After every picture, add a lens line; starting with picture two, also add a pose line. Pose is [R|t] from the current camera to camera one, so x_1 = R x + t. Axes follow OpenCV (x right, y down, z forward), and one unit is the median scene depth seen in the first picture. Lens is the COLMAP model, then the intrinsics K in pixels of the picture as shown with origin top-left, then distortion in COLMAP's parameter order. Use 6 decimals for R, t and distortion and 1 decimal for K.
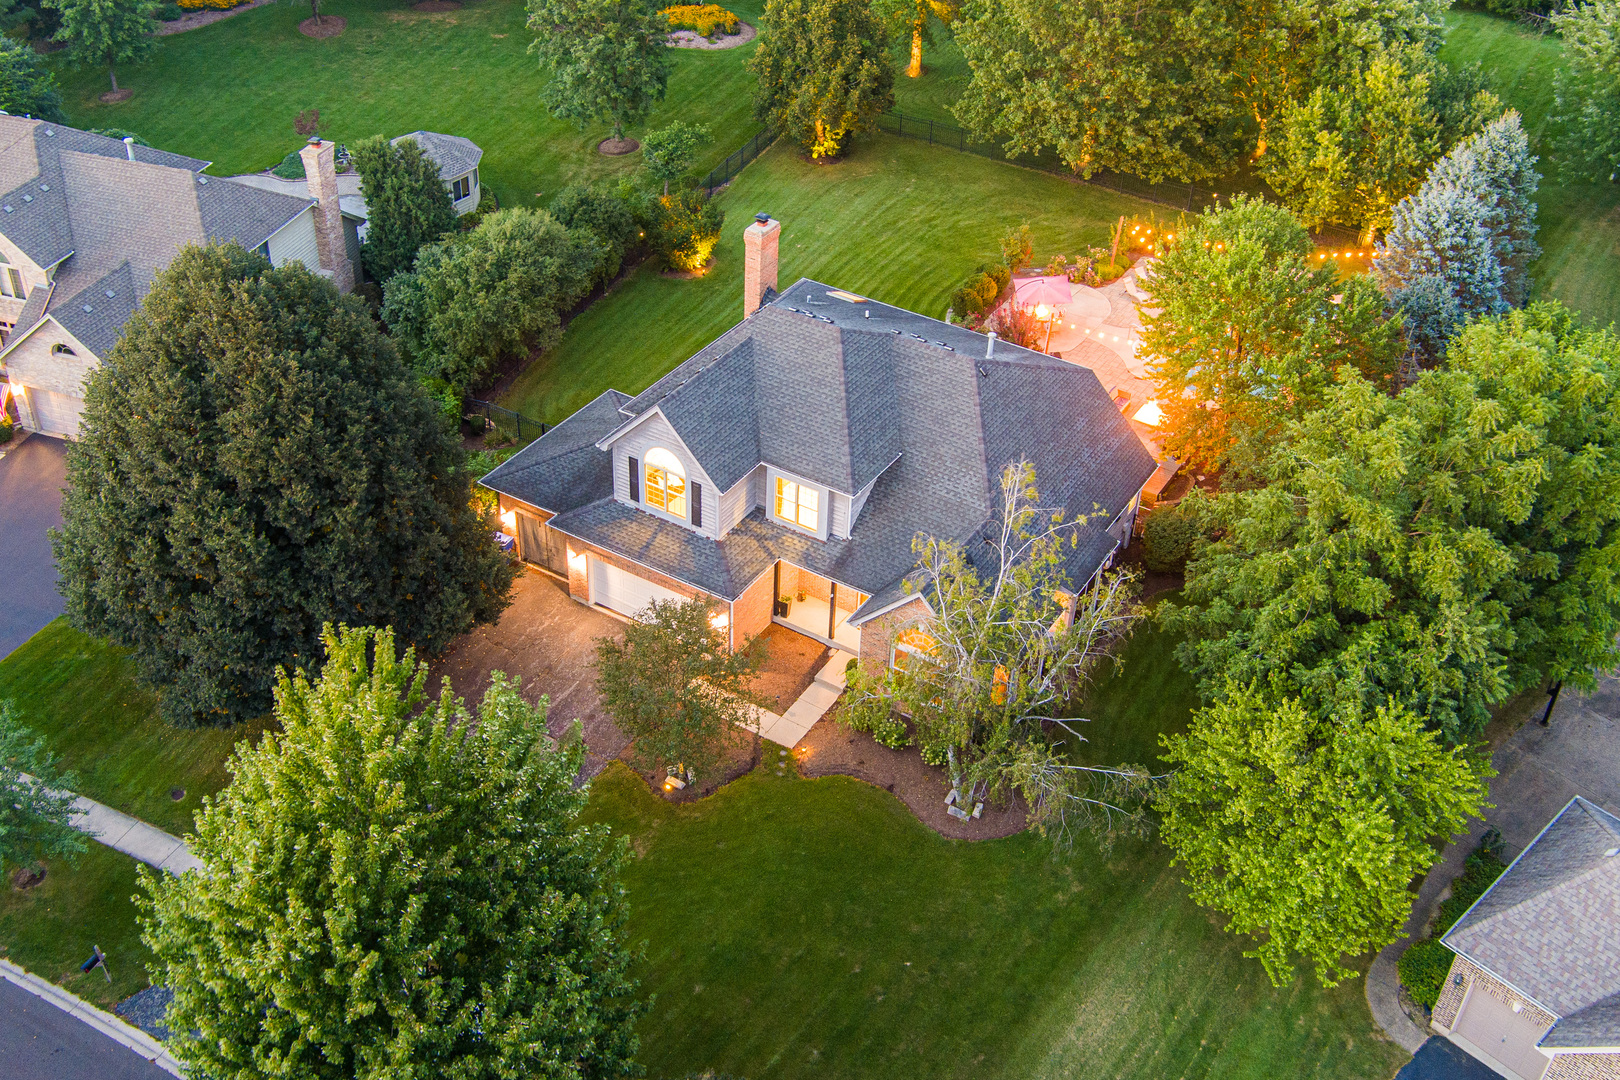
lens RADIAL K [[1599.6, 0, 806.3], [0, 1599.6, 534.3], [0, 0, 1]] dist [-0.070771, 0.000000]
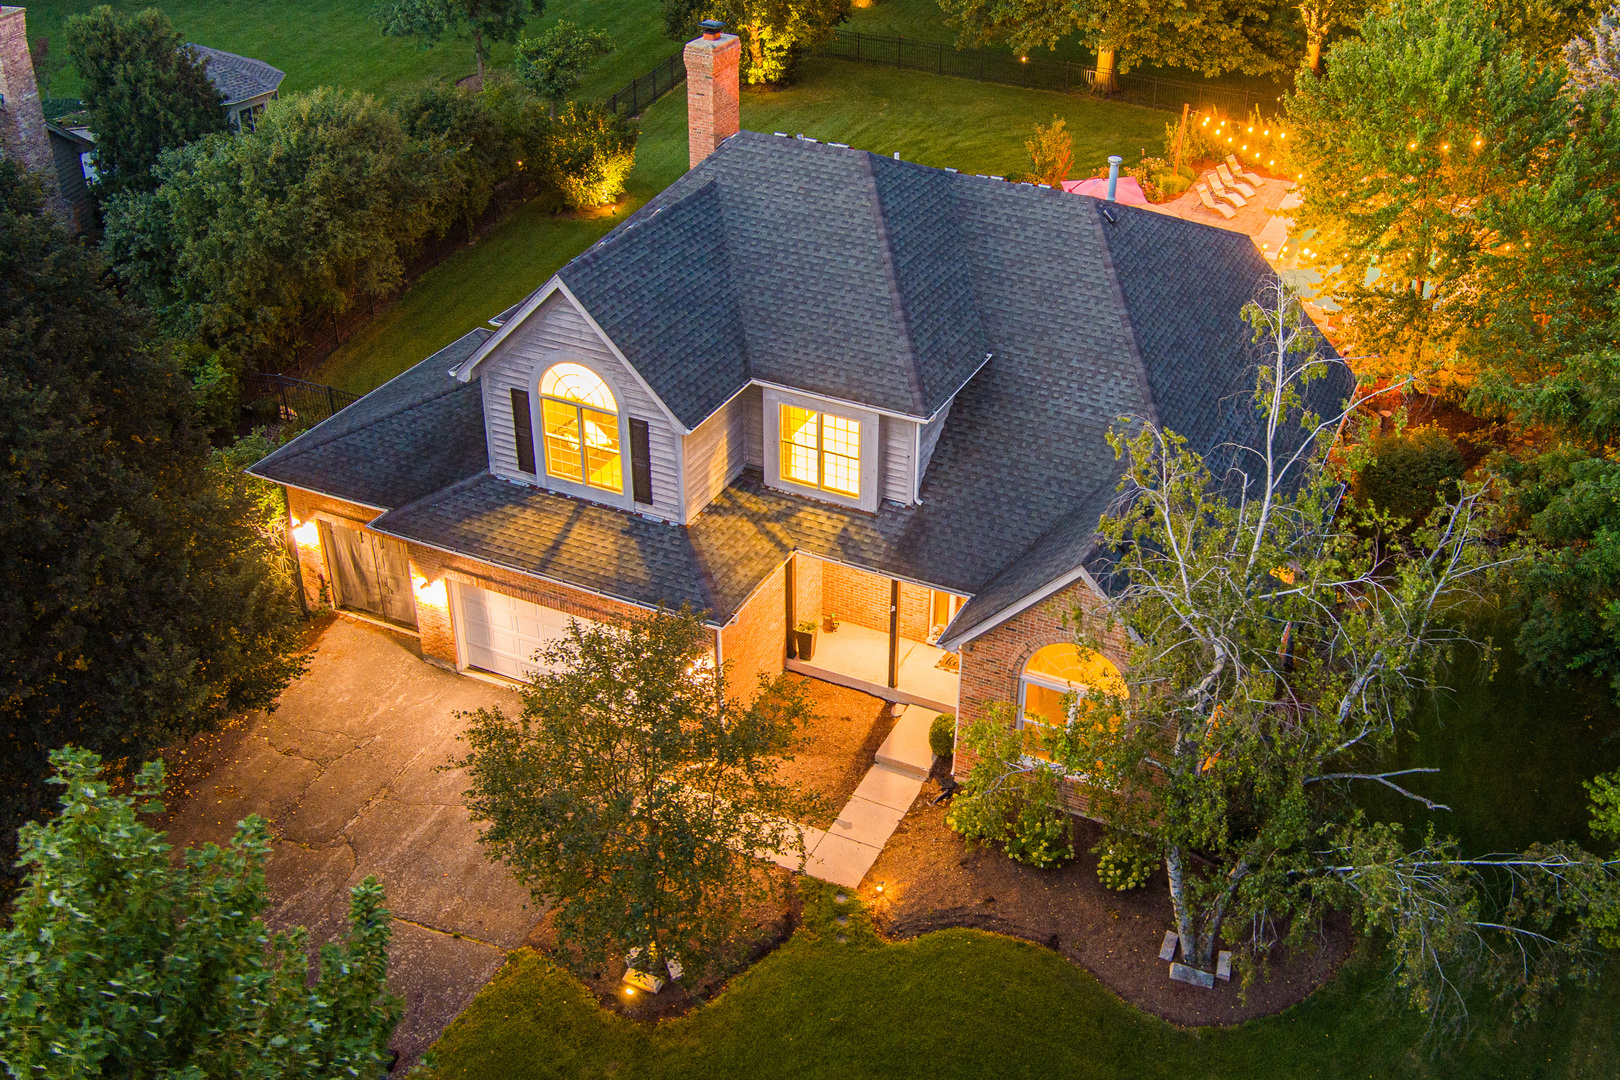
lens RADIAL K [[1599.6, 0, 979.5], [0, 1599.6, 492.2], [0, 0, 1]] dist [-0.070771, 0.000000]
pose [[0.983367, -0.074484, 0.165652, -0.044989], [0.090210, 0.991891, -0.089528, 0.051039], [-0.157640, 0.102982, 0.982112, 0.433597]]
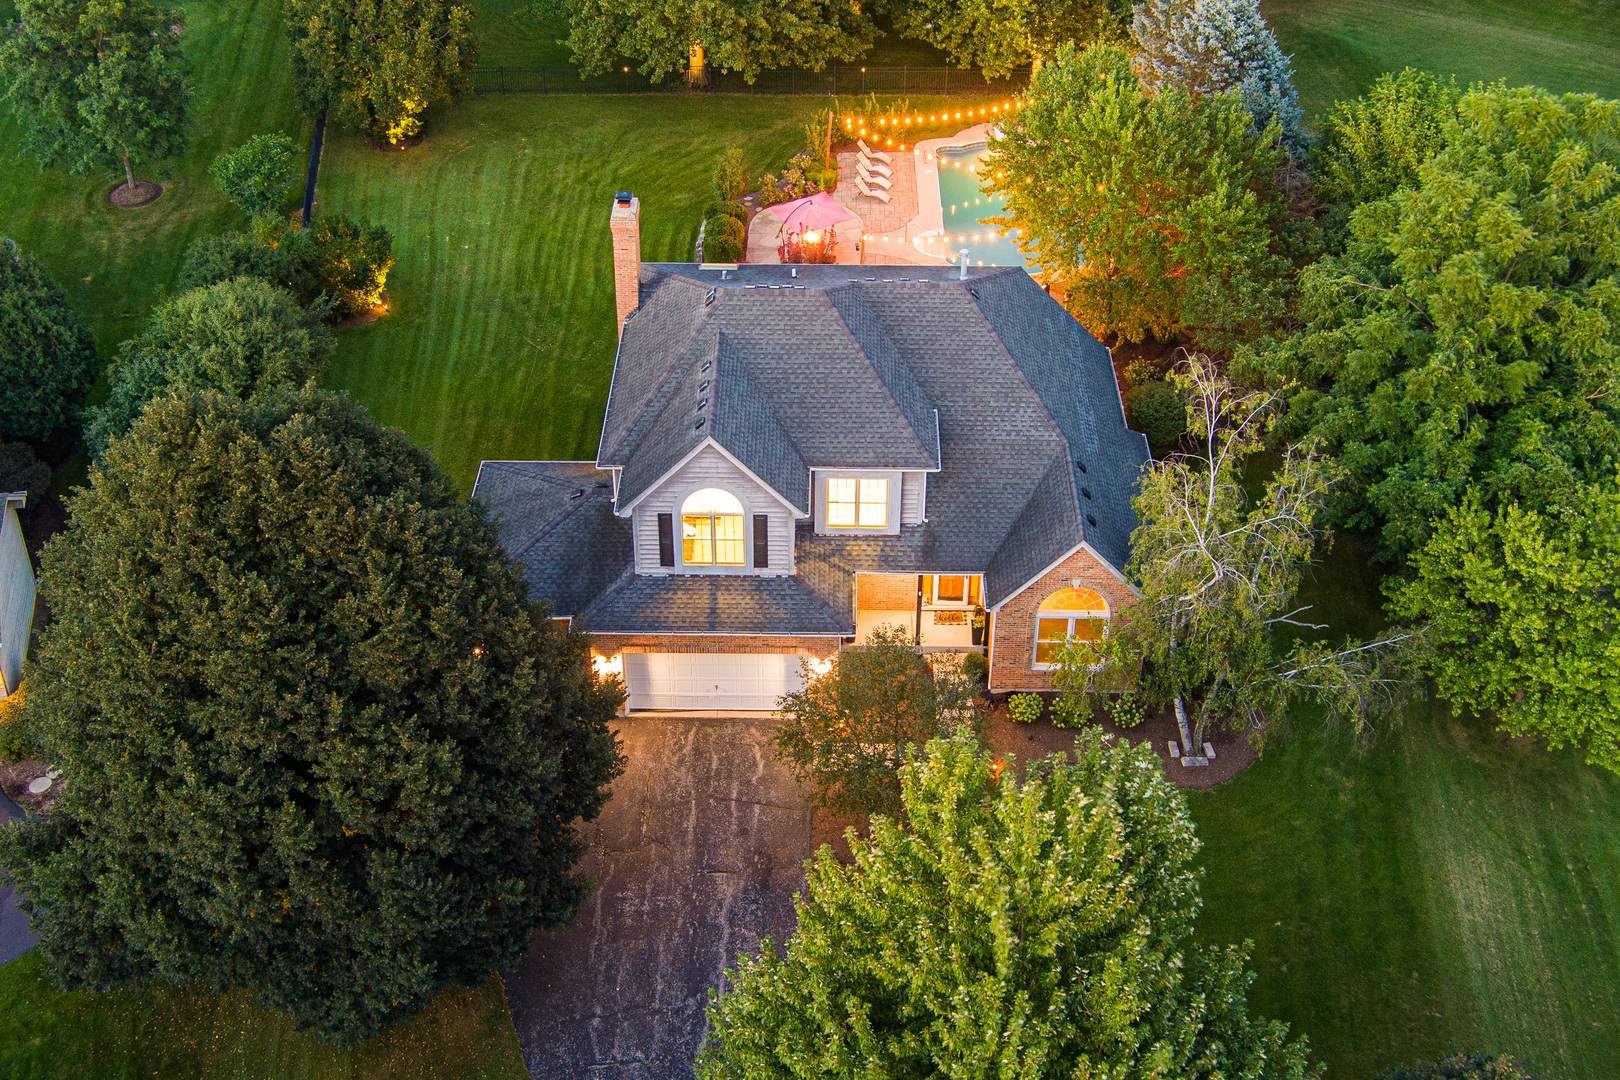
lens RADIAL K [[1933.0, 0, 807.1], [0, 1933.0, 543.5], [0, 0, 1]] dist [-0.076205, 0.000000]
pose [[0.855241, -0.324775, 0.403837, -0.440313], [0.325001, 0.943106, 0.070184, -0.077886], [-0.403655, 0.071224, 0.912135, 0.089709]]
